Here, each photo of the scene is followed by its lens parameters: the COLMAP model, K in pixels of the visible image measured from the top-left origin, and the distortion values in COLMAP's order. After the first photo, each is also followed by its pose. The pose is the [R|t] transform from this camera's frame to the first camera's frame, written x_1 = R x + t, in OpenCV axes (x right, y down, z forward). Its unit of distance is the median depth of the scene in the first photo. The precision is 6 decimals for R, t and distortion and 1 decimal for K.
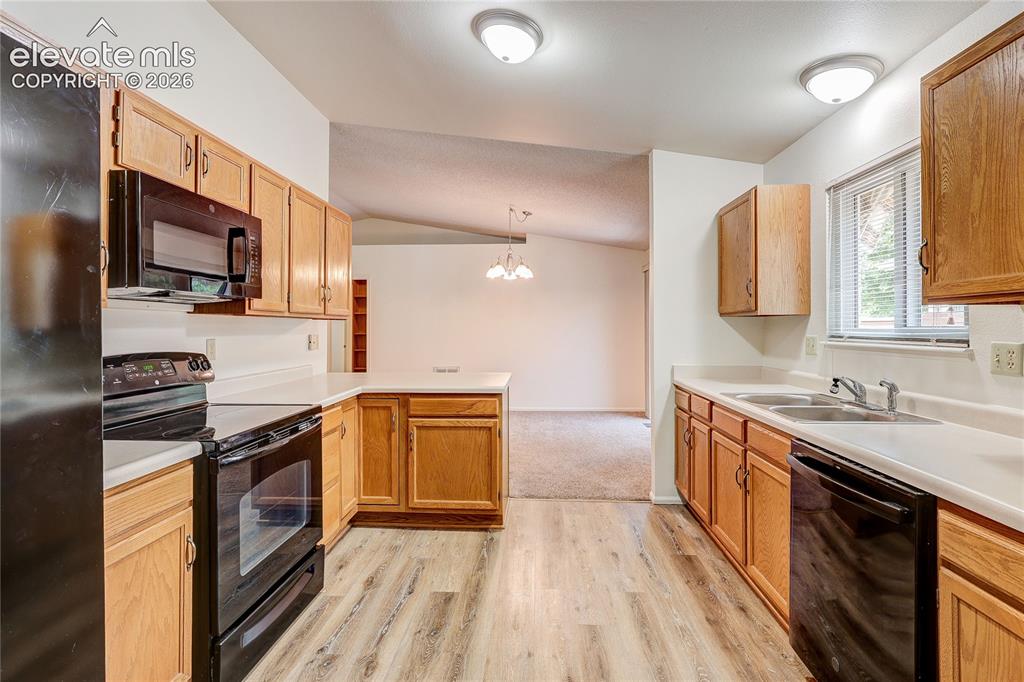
lens RADIAL K [[499.3, 0, 509.4], [0, 499.3, 329.7], [0, 0, 1]] dist [-0.000292, 0.000219]
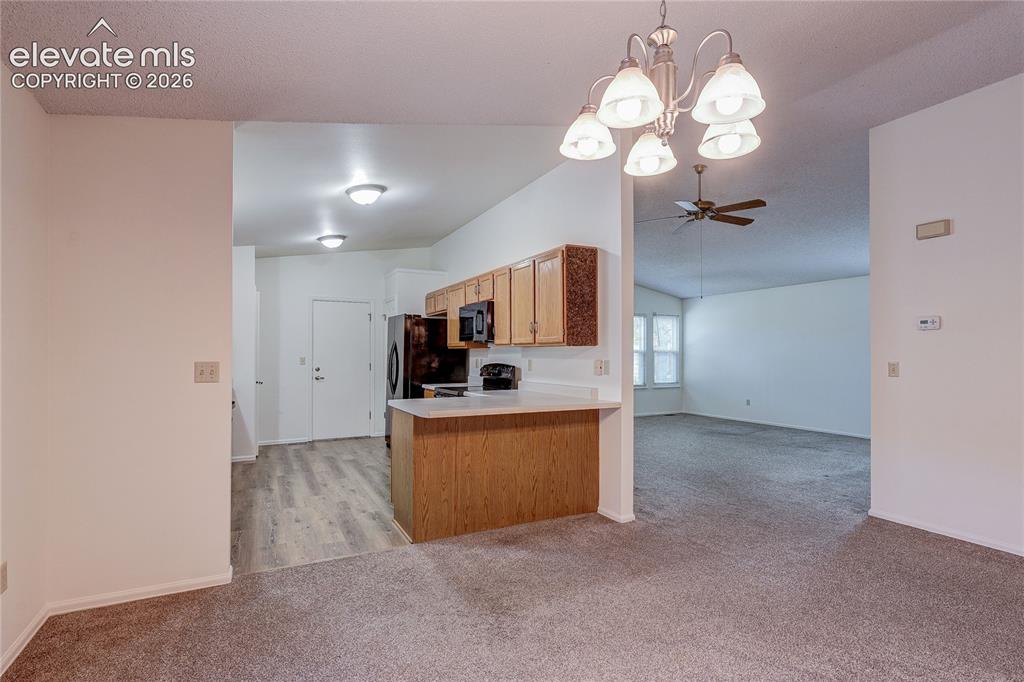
lens RADIAL K [[487.9, 0, 513.7], [0, 487.9, 347.2], [0, 0, 1]] dist [-0.000584, 0.000351]
pose [[-0.857115, -0.004242, -0.515107, 0.512196], [0.001279, 0.999945, -0.010363, -0.011644], [0.515123, -0.009541, -0.857063, 3.190121]]
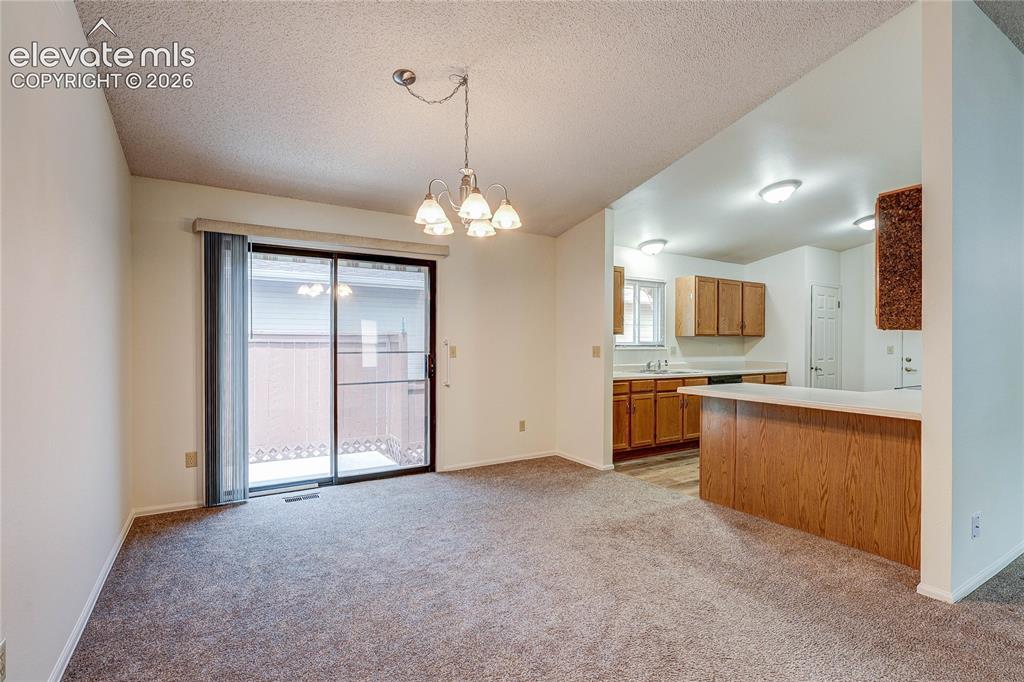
lens RADIAL K [[487.9, 0, 513.7], [0, 487.9, 347.2], [0, 0, 1]] dist [-0.000584, 0.000351]
pose [[-0.583056, -0.007397, 0.812398, -1.066217], [0.000327, 0.999956, 0.009340, -0.000636], [-0.812432, 0.005711, -0.583028, 3.351118]]
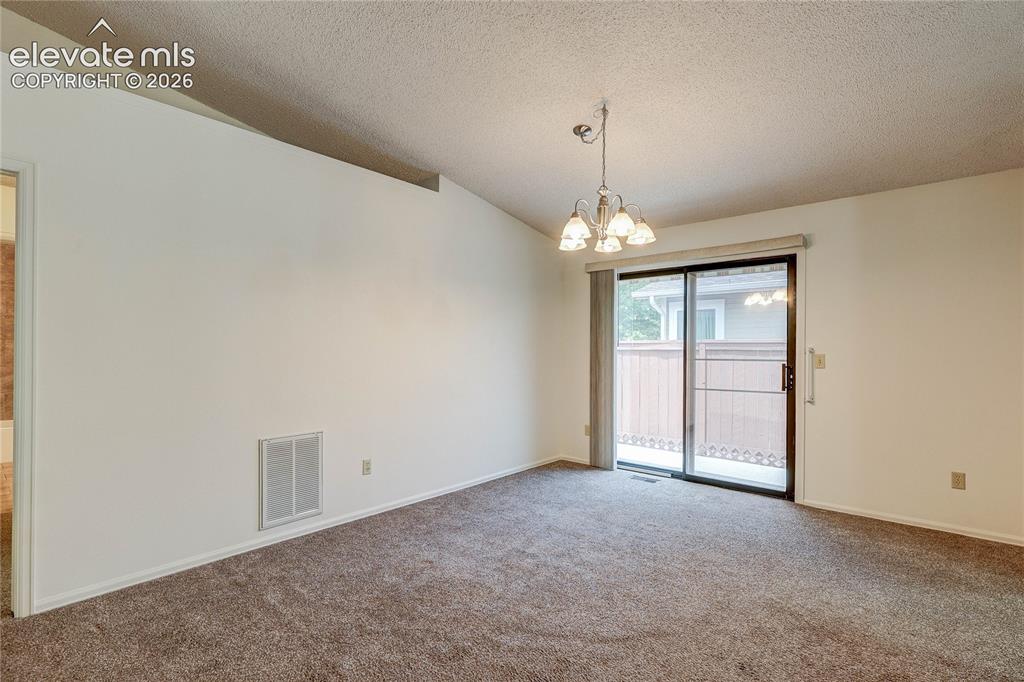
lens RADIAL K [[487.9, 0, 513.7], [0, 487.9, 347.2], [0, 0, 1]] dist [-0.000584, 0.000351]
pose [[0.608922, 0.009283, 0.793176, -1.212147], [-0.004871, 0.999956, -0.007964, 0.008779], [-0.793215, 0.000986, 0.608940, 2.105108]]
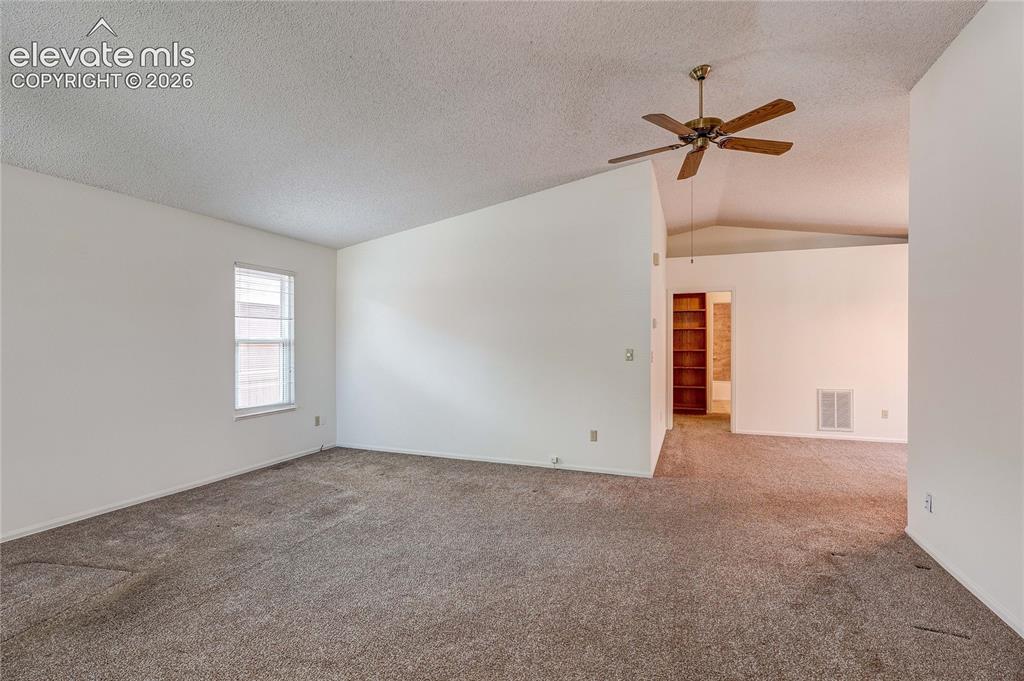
lens RADIAL K [[476.9, 0, 511.2], [0, 476.9, 346.1], [0, 0, 1]] dist [0.000952, 0.000142]
pose [[0.951316, 0.001053, -0.308217, -1.448217], [-0.000576, 0.999998, 0.001639, -0.006137], [0.308218, -0.001382, 0.951315, 0.099158]]
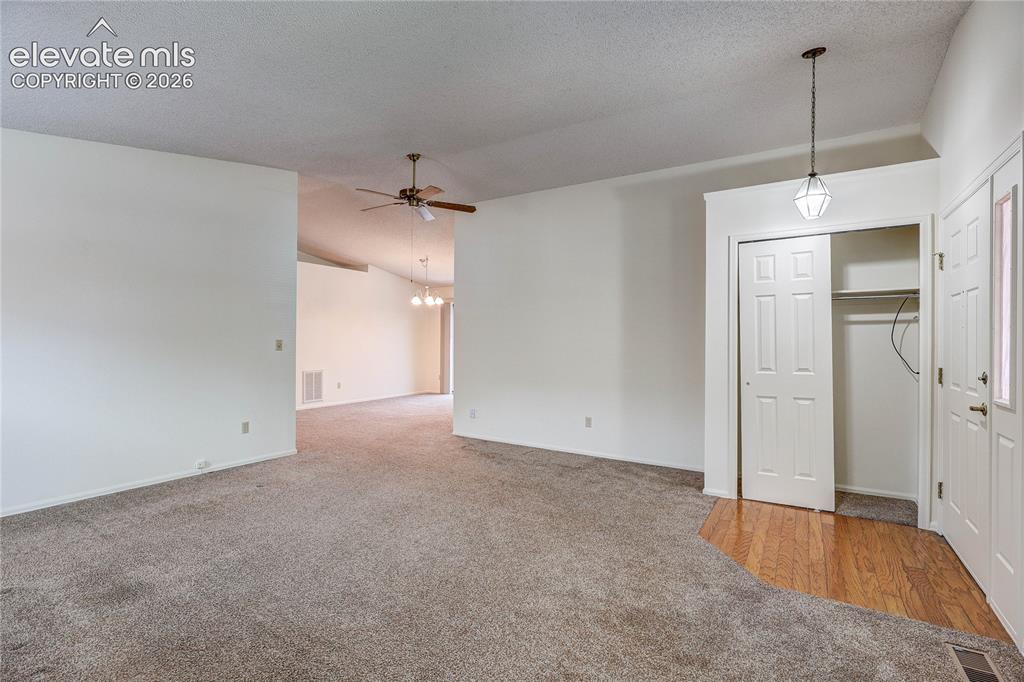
lens RADIAL K [[481.5, 0, 517.2], [0, 481.5, 336.1], [0, 0, 1]] dist [0.000899, 0.000257]
pose [[0.464563, 0.012986, 0.885445, -3.172094], [-0.005864, 0.999916, -0.011589, 0.016935], [-0.885520, 0.000192, 0.464600, 0.212973]]
